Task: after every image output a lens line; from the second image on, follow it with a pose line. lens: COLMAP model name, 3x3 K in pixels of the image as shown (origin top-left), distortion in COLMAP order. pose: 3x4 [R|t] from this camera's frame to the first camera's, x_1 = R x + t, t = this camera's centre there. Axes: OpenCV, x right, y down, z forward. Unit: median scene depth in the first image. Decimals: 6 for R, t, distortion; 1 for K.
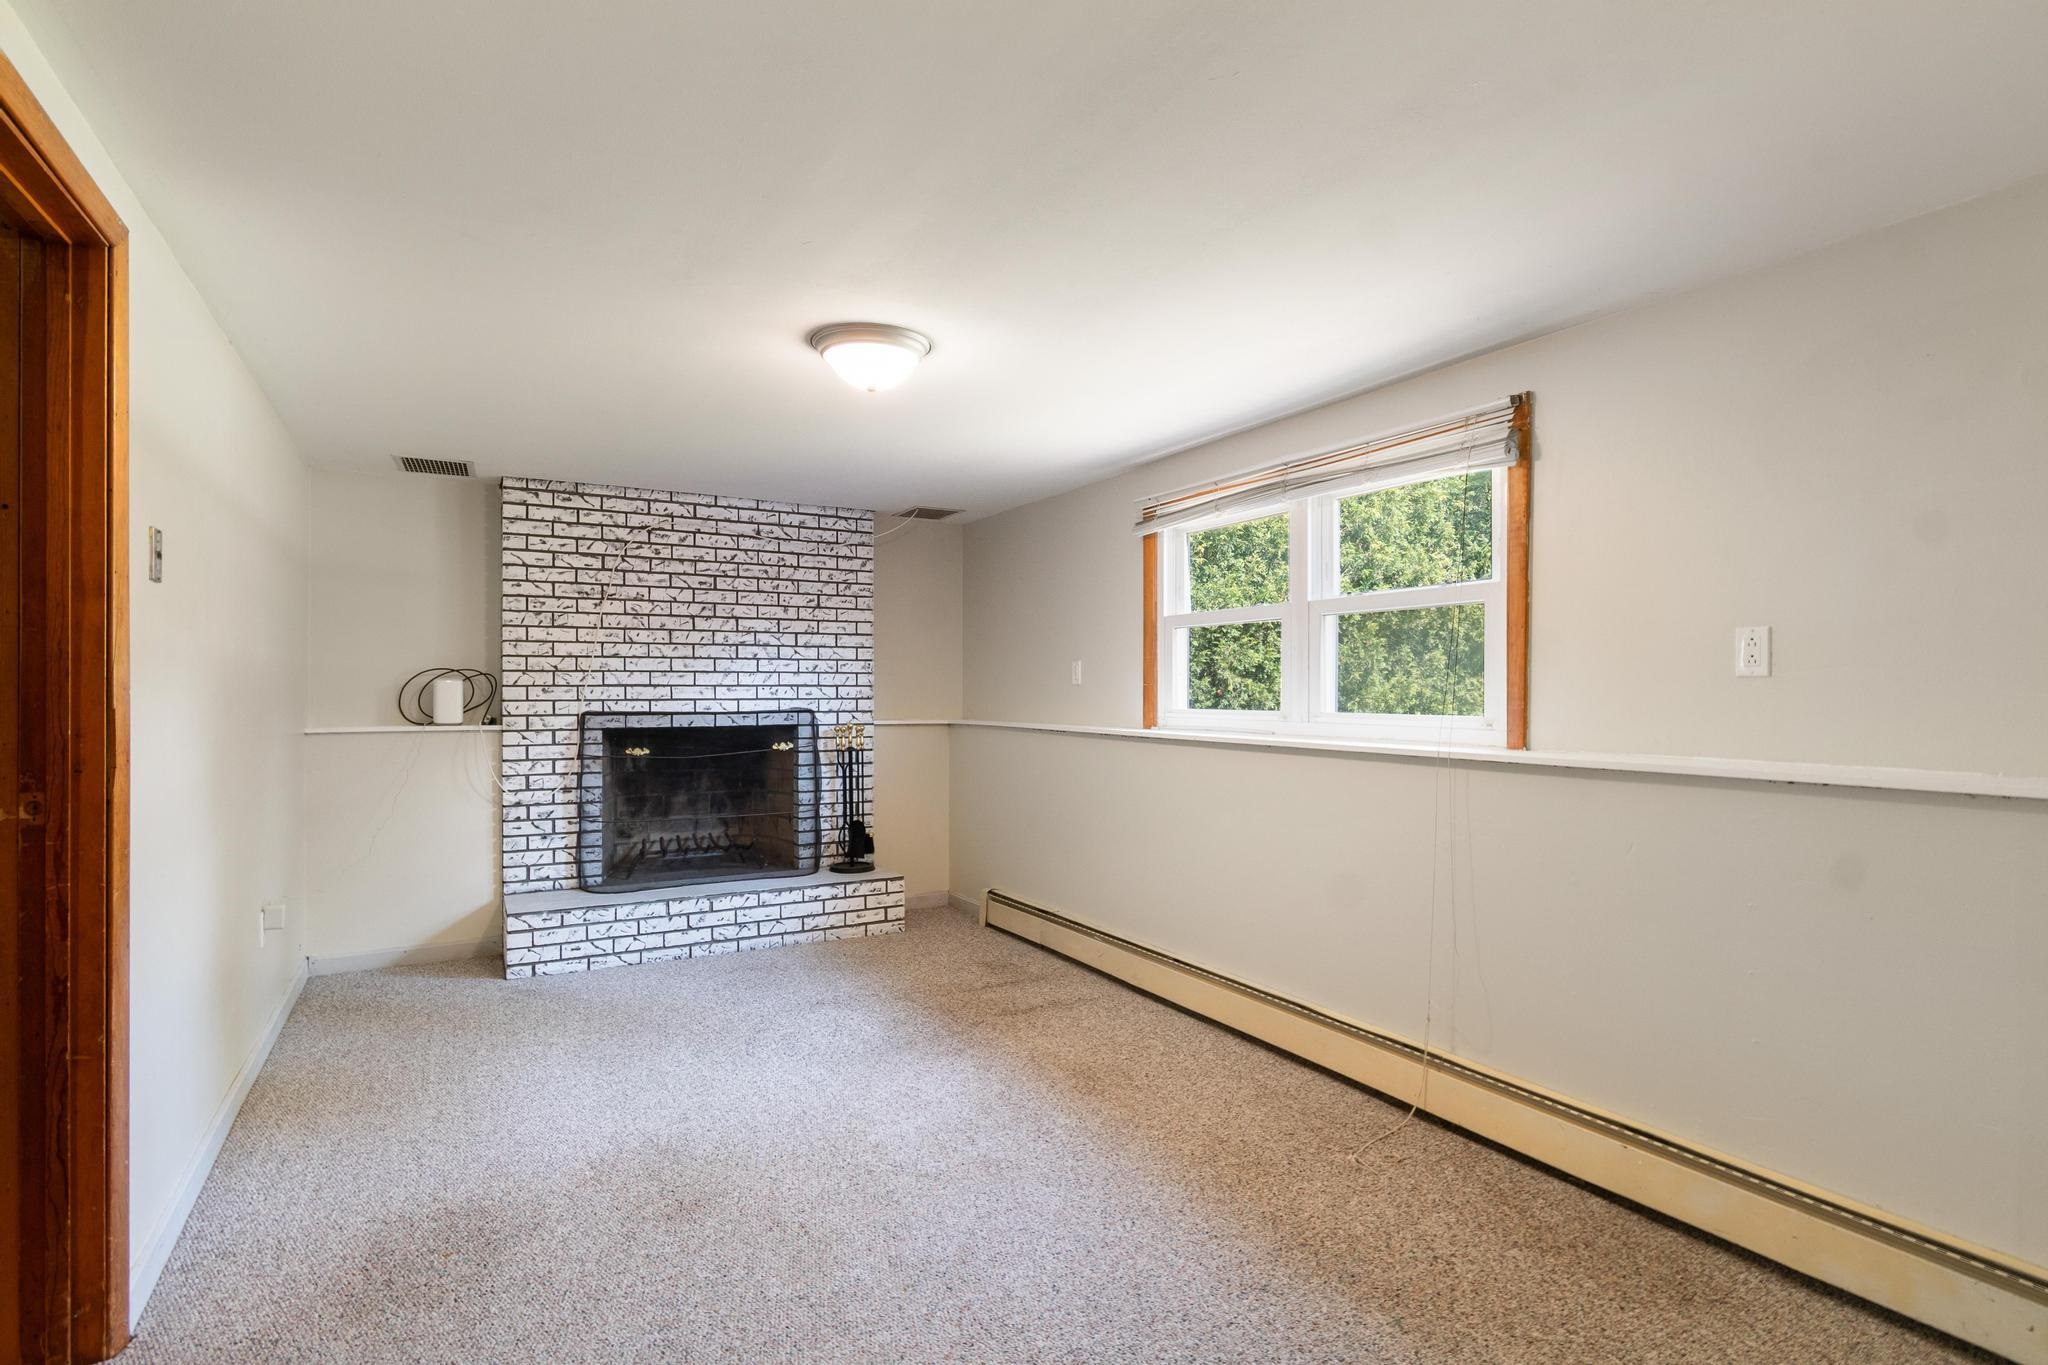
lens RADIAL K [[1005.2, 0, 1024.0], [0, 1005.2, 682.5], [0, 0, 1]] dist [-0.002282, -0.000480]
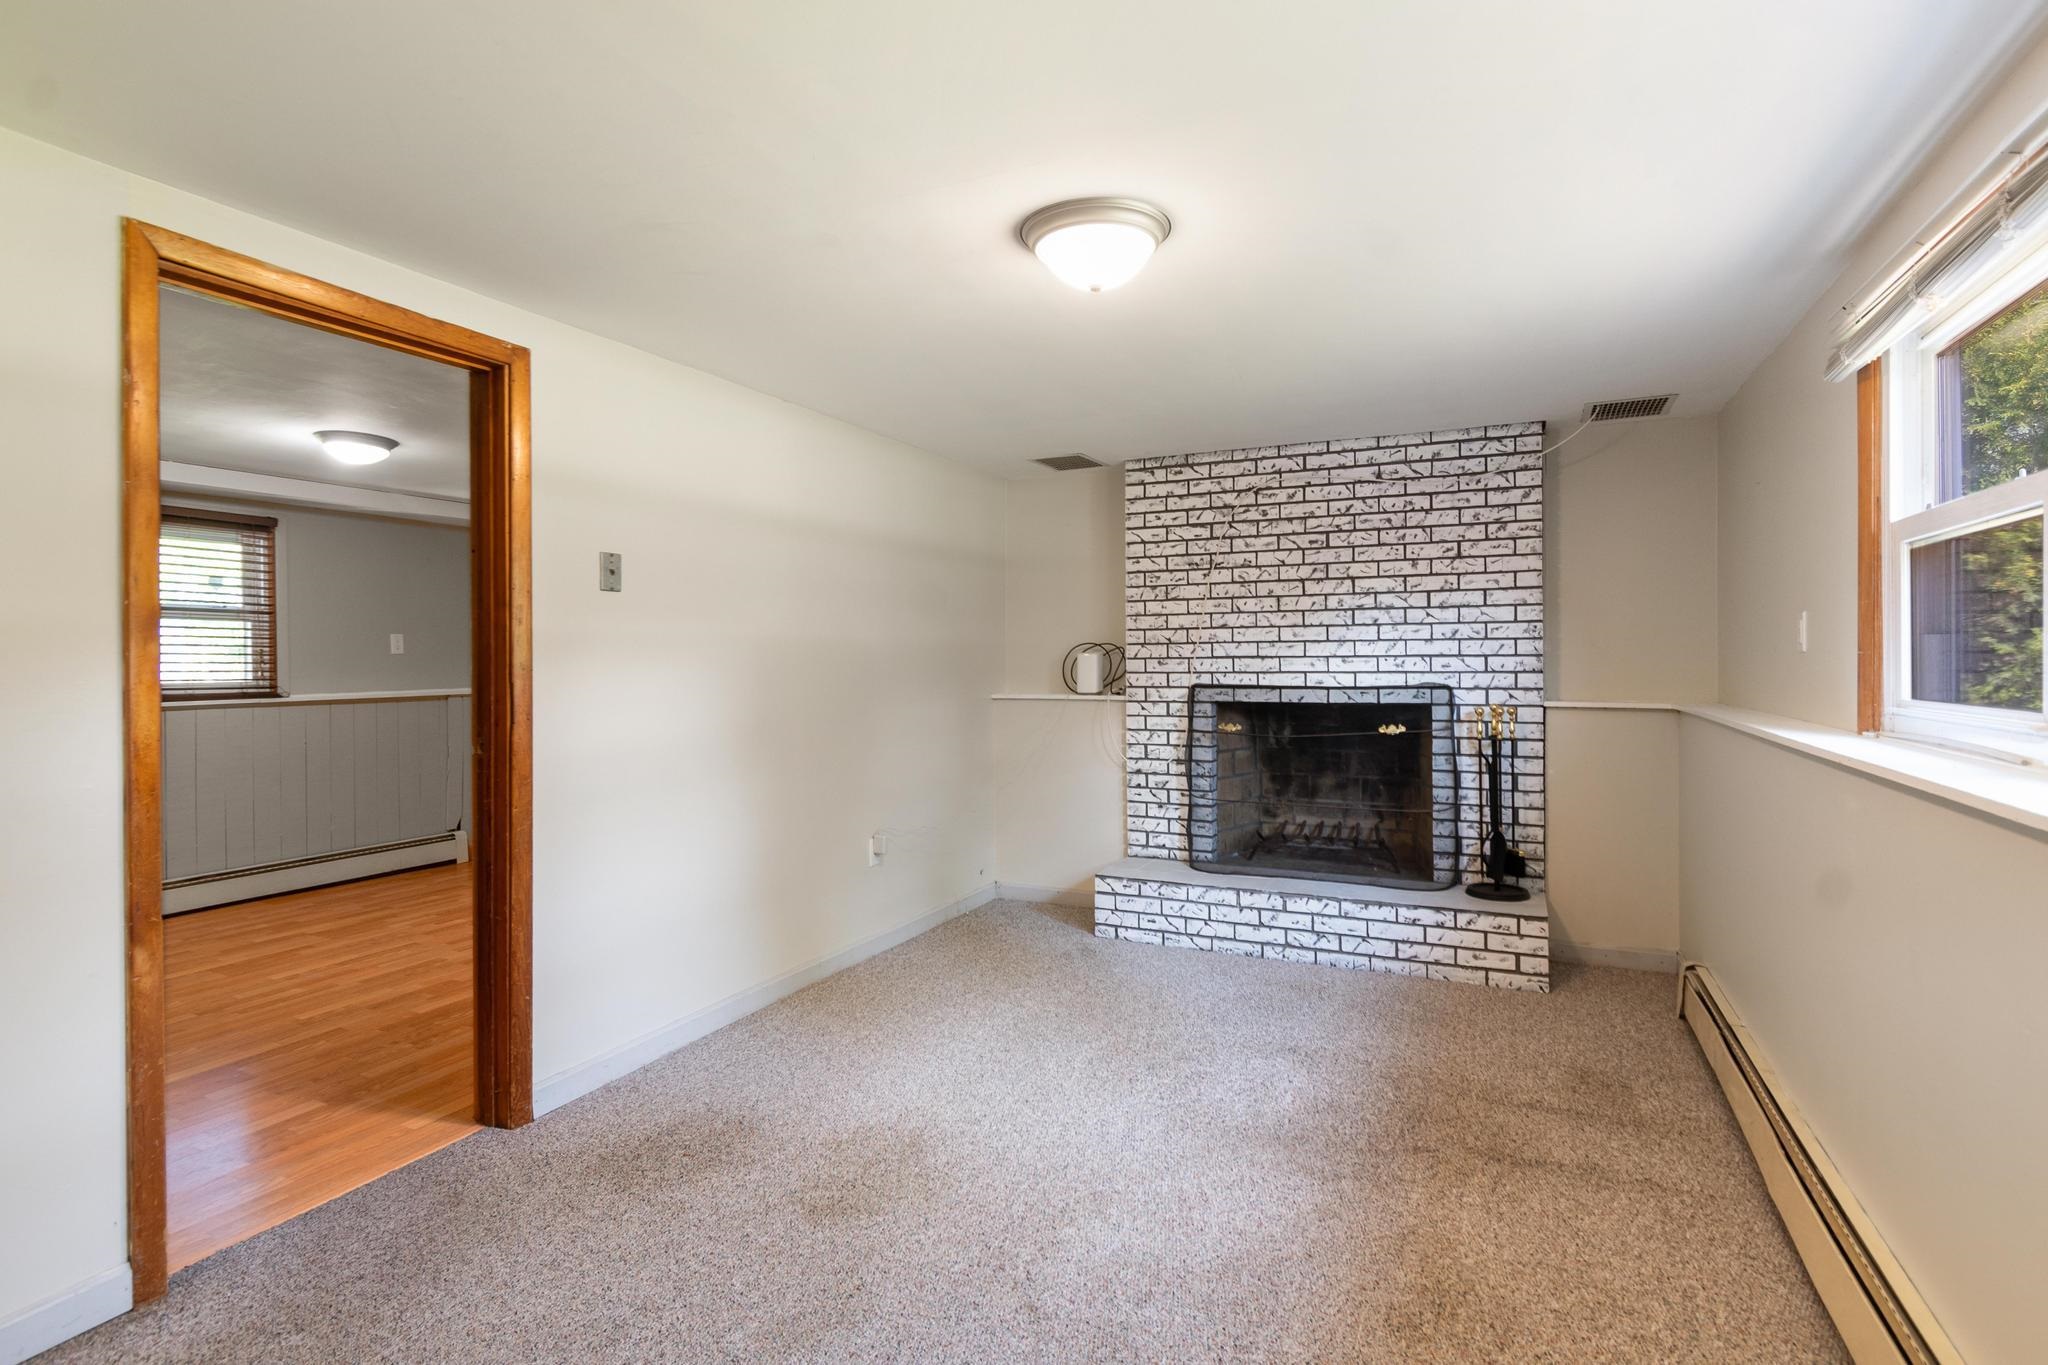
lens RADIAL K [[998.7, 0, 1021.7], [0, 998.7, 654.7], [0, 0, 1]] dist [0.000444, -0.001766]
pose [[0.579785, -0.007116, -0.814738, 0.259478], [0.012277, 0.999925, 0.000003, -0.001947], [0.814677, -0.010005, 0.579829, 0.282559]]
